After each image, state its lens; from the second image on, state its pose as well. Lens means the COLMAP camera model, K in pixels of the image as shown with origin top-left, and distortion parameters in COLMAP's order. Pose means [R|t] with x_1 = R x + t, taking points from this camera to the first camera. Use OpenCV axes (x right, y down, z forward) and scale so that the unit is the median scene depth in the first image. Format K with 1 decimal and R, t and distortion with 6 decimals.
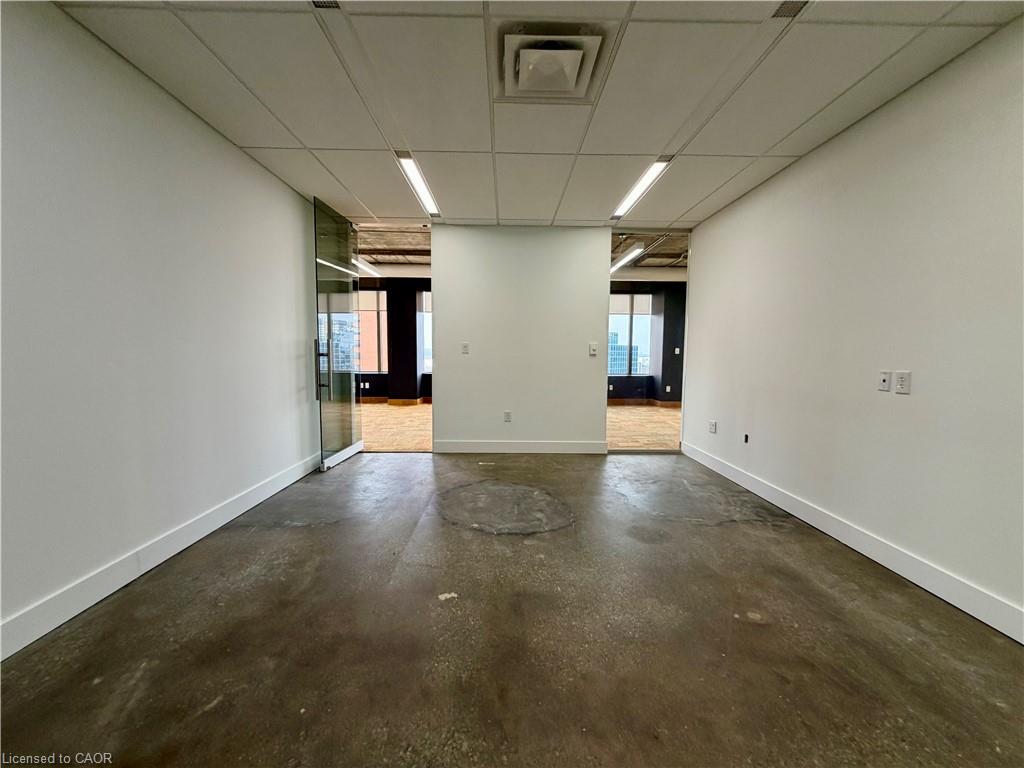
lens RADIAL K [[408.6, 0, 512.0], [0, 408.6, 384.0], [0, 0, 1]] dist [0.000156, 0.000061]
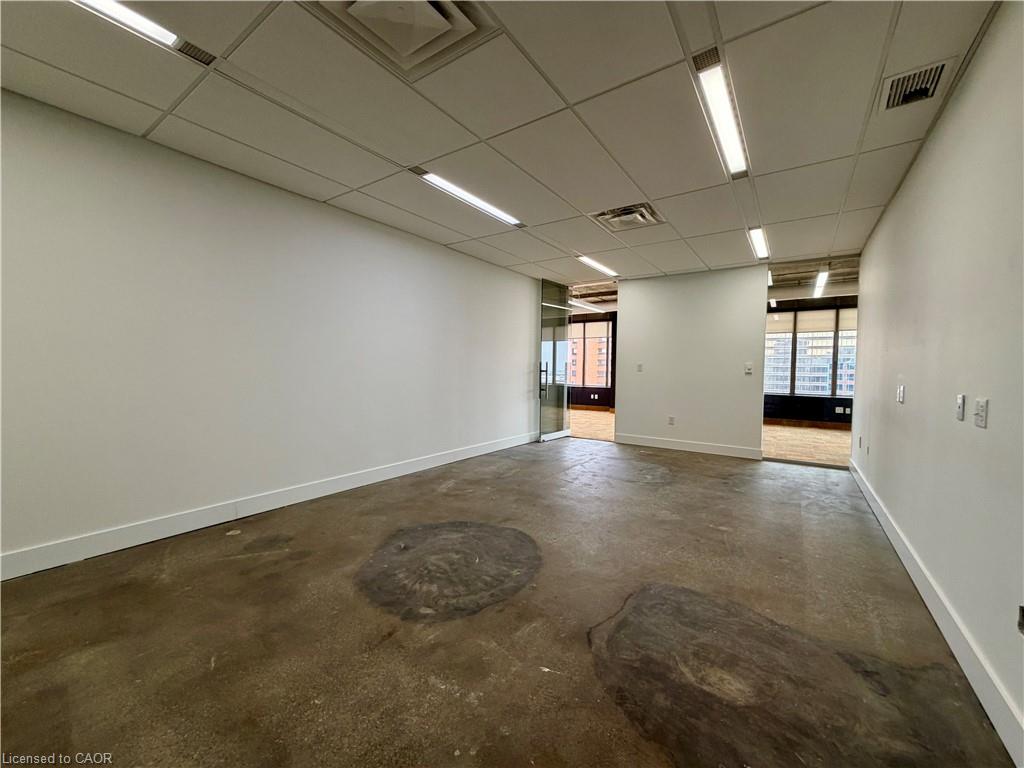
lens RADIAL K [[408.6, 0, 512.0], [0, 408.6, 384.0], [0, 0, 1]] dist [0.000156, 0.000061]
pose [[0.811741, 0.024692, -0.583495, 0.374284], [-0.052045, 0.998189, -0.030162, 0.034324], [0.581694, 0.054852, 0.811556, -0.385833]]
